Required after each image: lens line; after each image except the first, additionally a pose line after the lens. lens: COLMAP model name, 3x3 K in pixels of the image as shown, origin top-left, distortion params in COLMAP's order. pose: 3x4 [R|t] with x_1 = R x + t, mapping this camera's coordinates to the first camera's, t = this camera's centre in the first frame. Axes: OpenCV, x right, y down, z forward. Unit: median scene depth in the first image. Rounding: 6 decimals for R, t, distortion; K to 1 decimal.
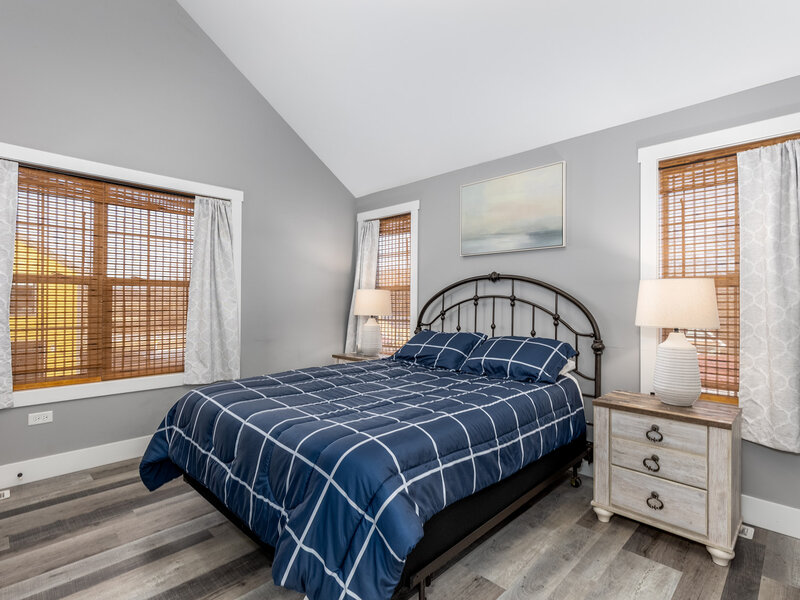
lens RADIAL K [[408.3, 0, 409.3], [0, 408.3, 298.8], [0, 0, 1]] dist [0.003611, 0.000447]
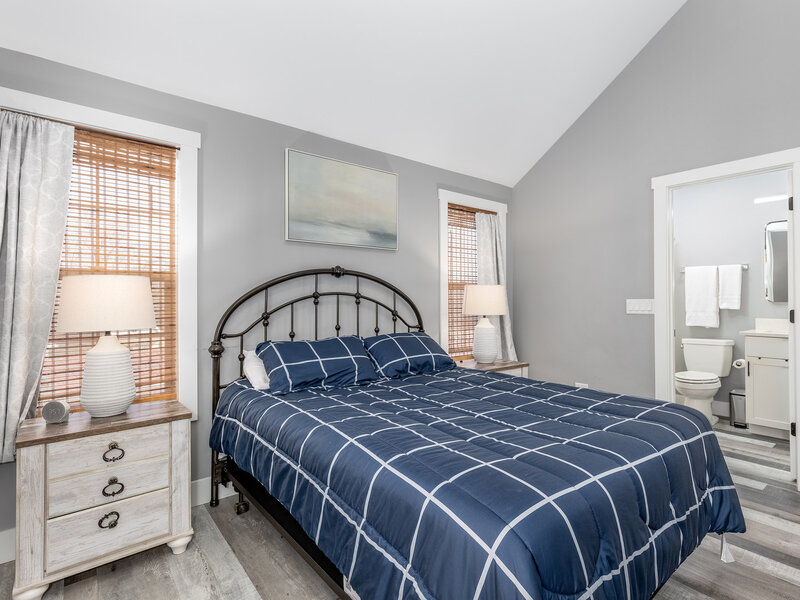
lens RADIAL K [[413.8, 0, 400.4], [0, 413.8, 282.9], [0, 0, 1]] dist [0.036316, -0.000298]
pose [[0.133558, 0.039316, 0.990261, -0.662820], [-0.000183, 0.999214, -0.039647, 0.006695], [-0.991041, 0.005114, 0.133460, 0.748463]]
